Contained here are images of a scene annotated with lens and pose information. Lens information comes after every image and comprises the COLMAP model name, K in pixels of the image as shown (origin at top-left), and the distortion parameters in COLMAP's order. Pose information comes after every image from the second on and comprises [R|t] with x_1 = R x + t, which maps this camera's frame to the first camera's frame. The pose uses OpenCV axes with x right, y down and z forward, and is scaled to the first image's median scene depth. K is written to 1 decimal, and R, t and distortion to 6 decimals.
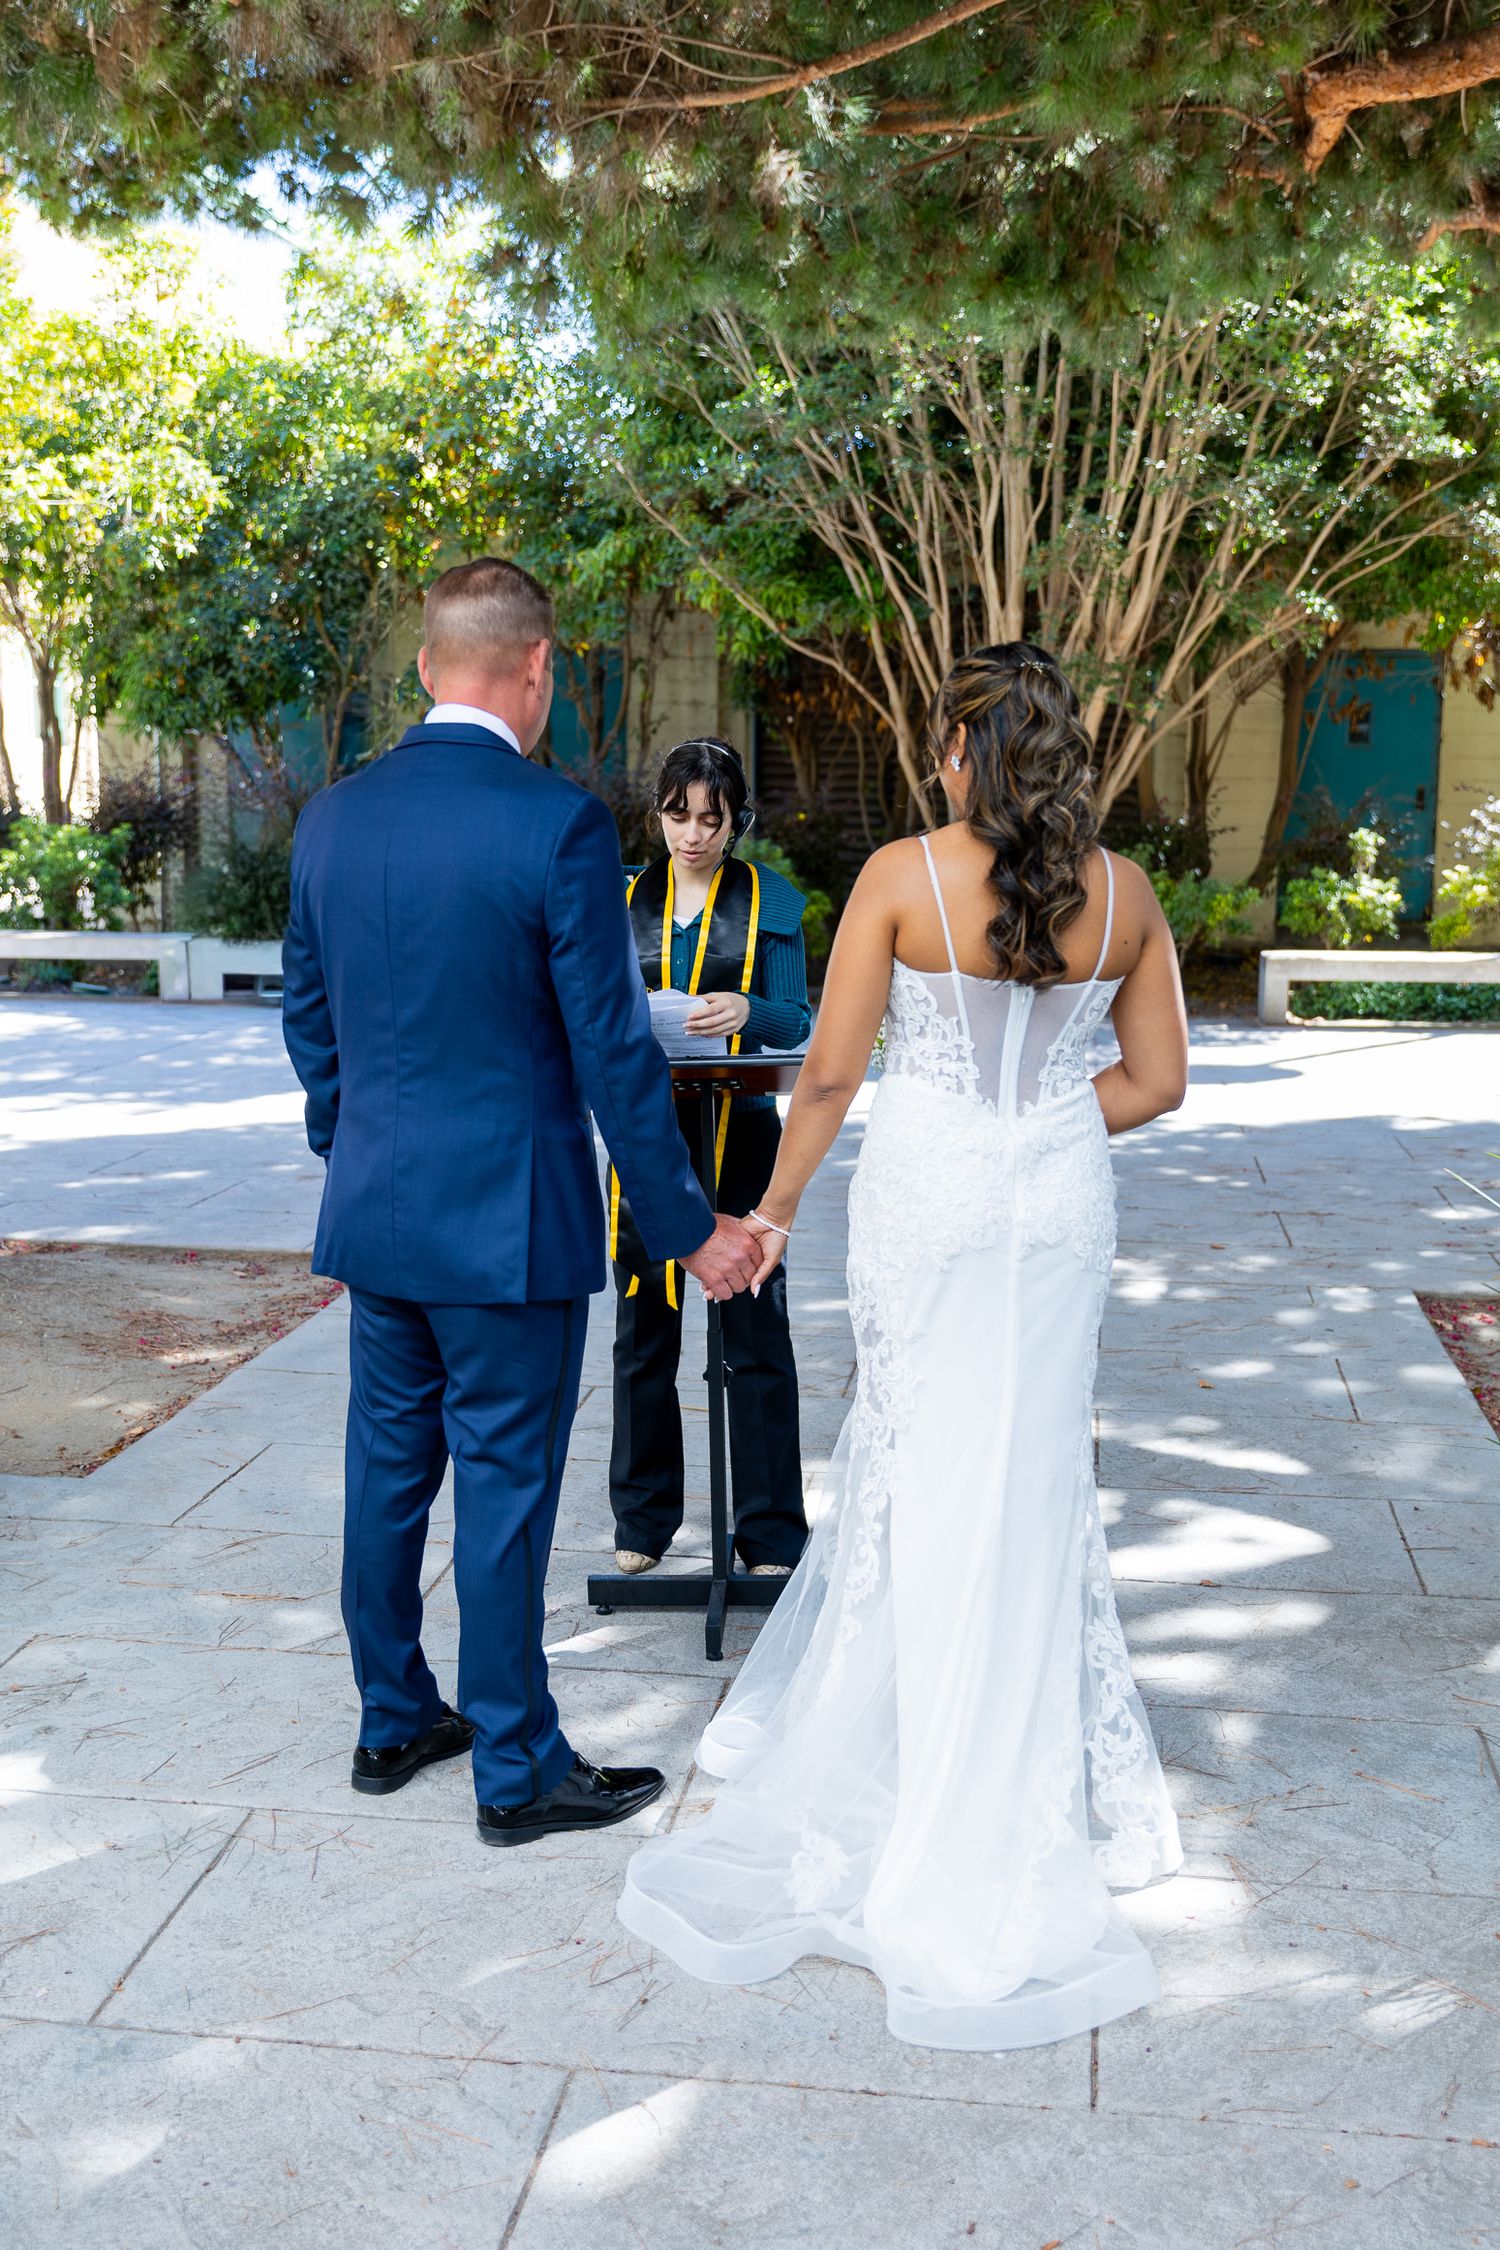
lens RADIAL K [[2326.7, 0, 782.5], [0, 2326.7, 1121.1], [0, 0, 1]] dist [-0.004346, 0.006130]
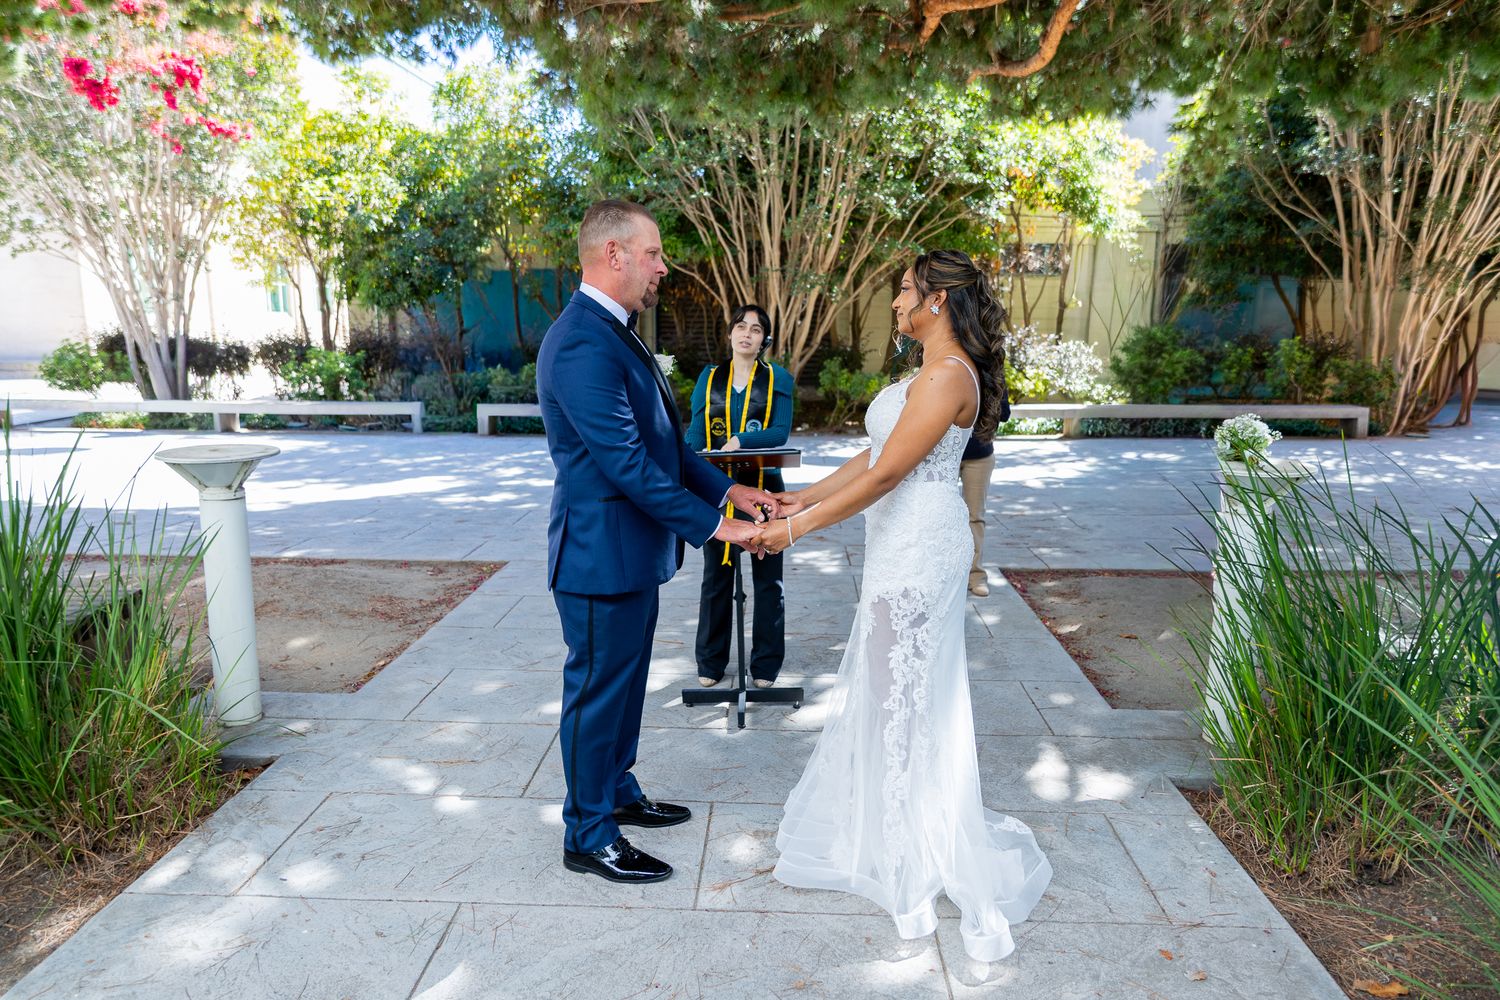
lens RADIAL K [[1011.1, 0, 750.0], [0, 1011.1, 500.0], [0, 0, 1]] dist [0.005615, -0.003800]
pose [[0.995870, -0.018117, 0.088969, -0.014966], [0.016261, 0.999636, 0.021545, -0.005415], [-0.089327, -0.020009, 0.995801, 0.045709]]
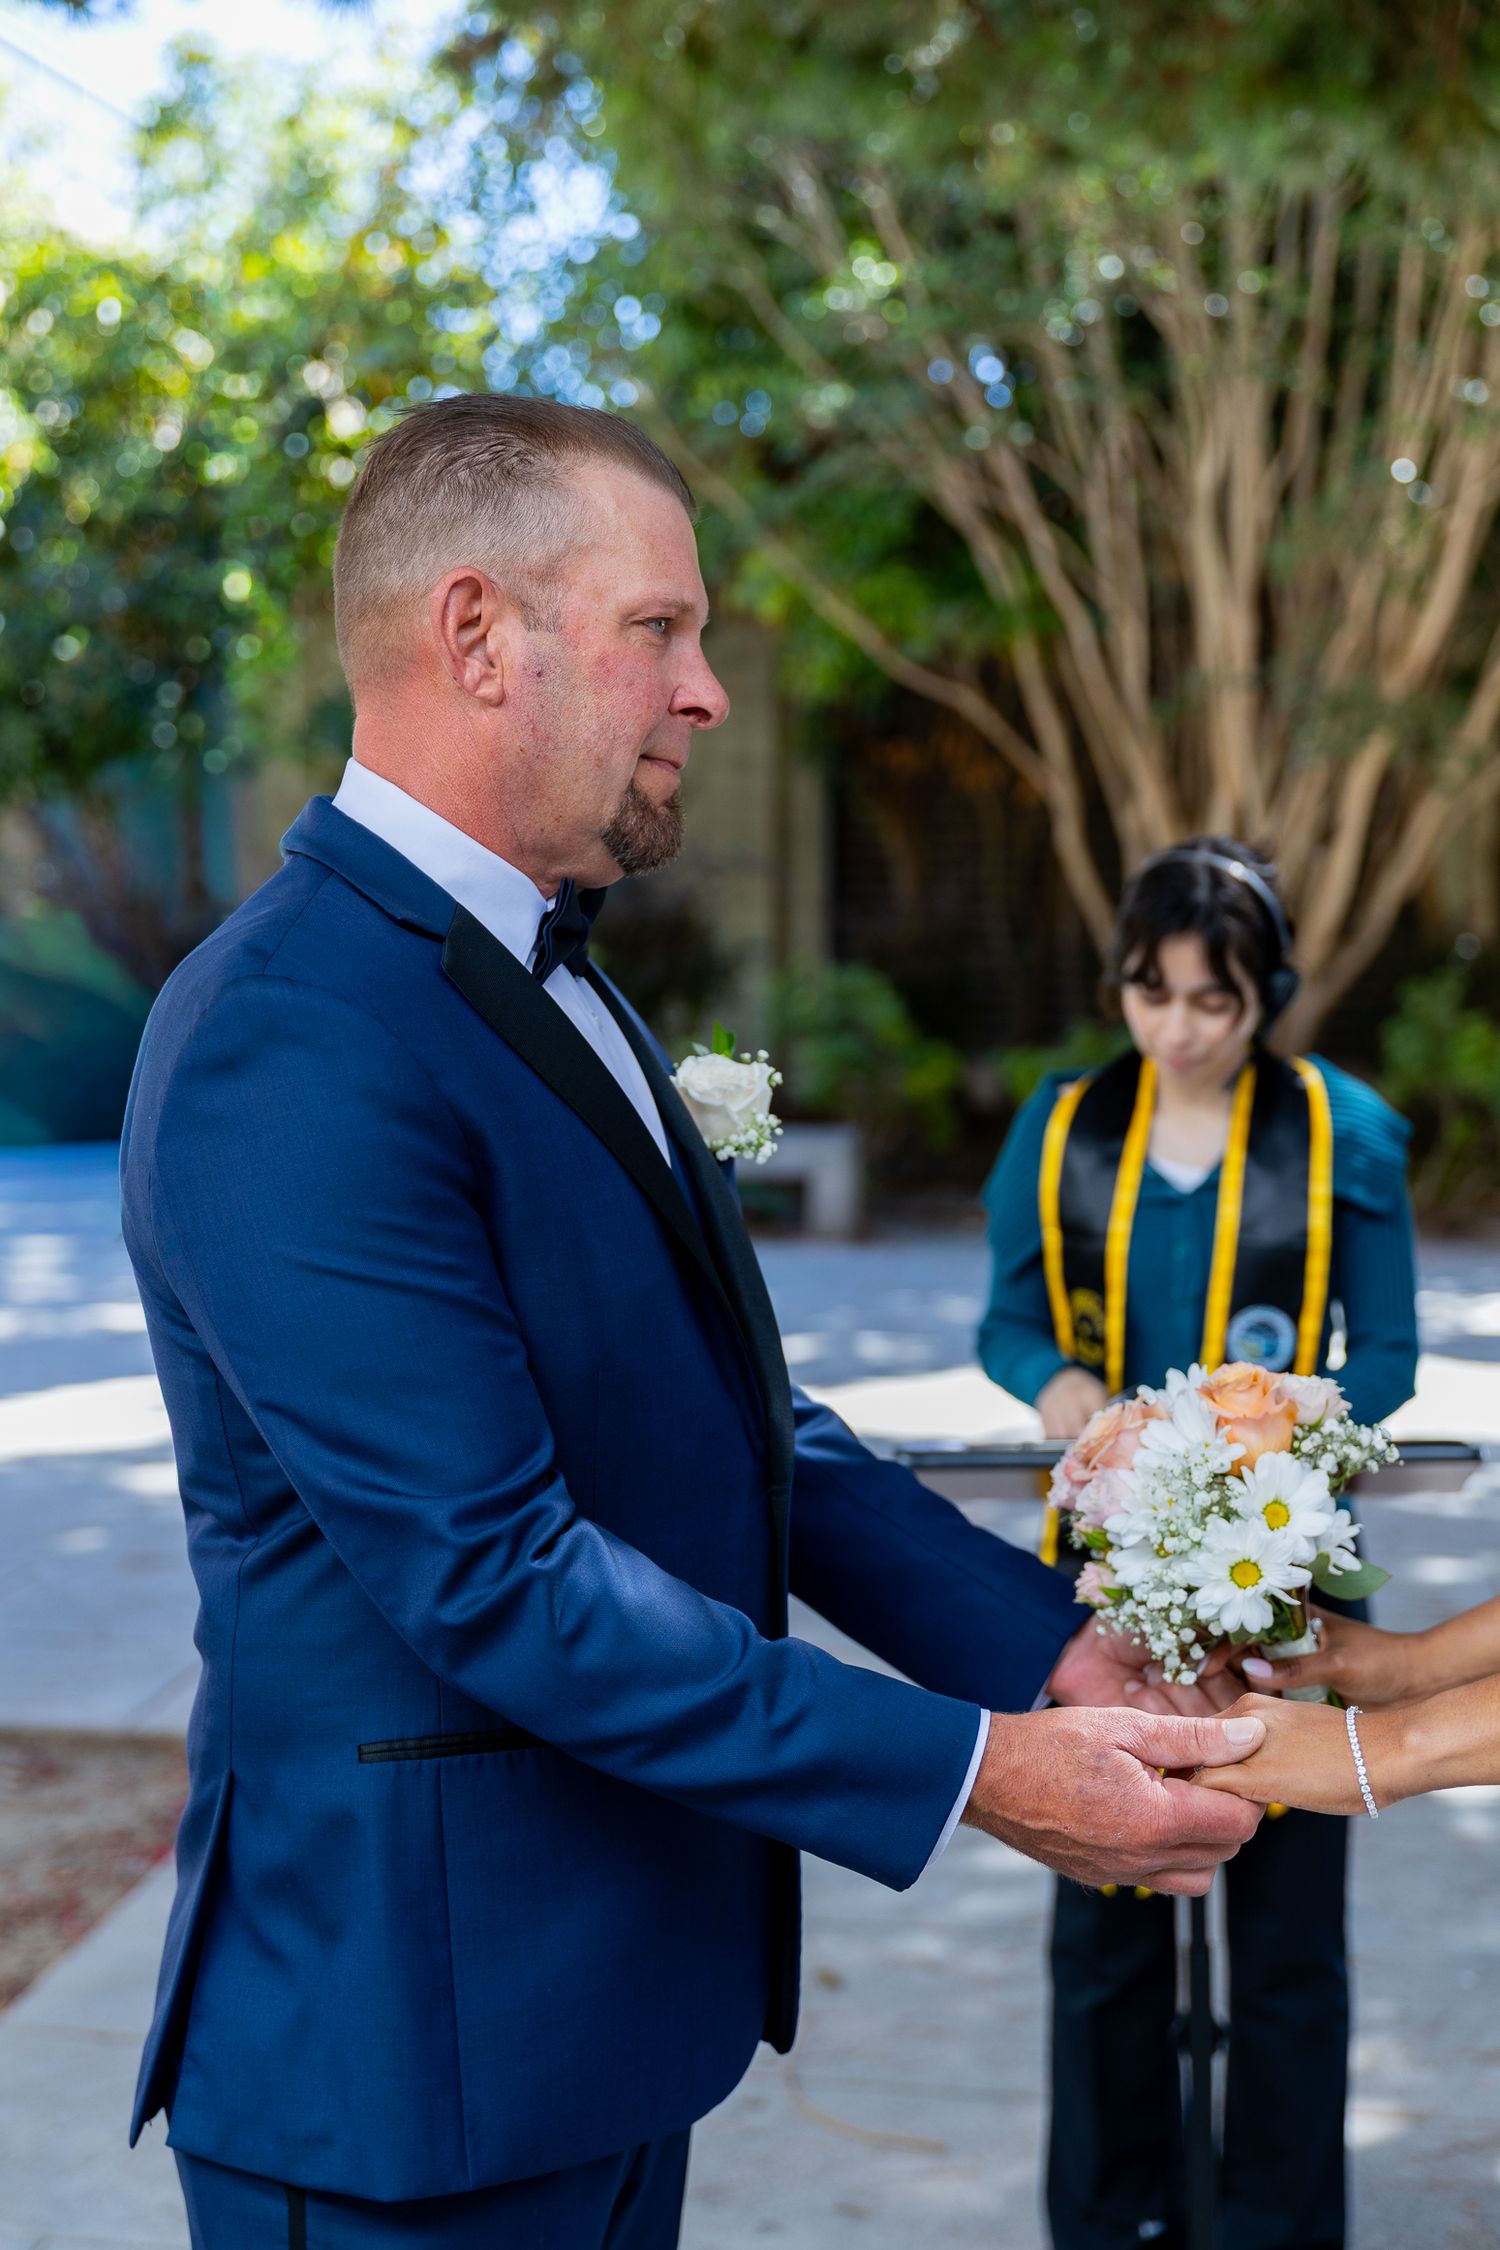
lens RADIAL K [[3235.0, 0, 746.2], [0, 3235.0, 1204.4], [0, 0, 1]] dist [-0.014287, -0.095446]
pose [[0.999736, 0.002335, -0.022861, -0.018210], [-0.003293, 0.999113, -0.041973, -0.017542], [0.022743, 0.042037, 0.998857, 0.101912]]
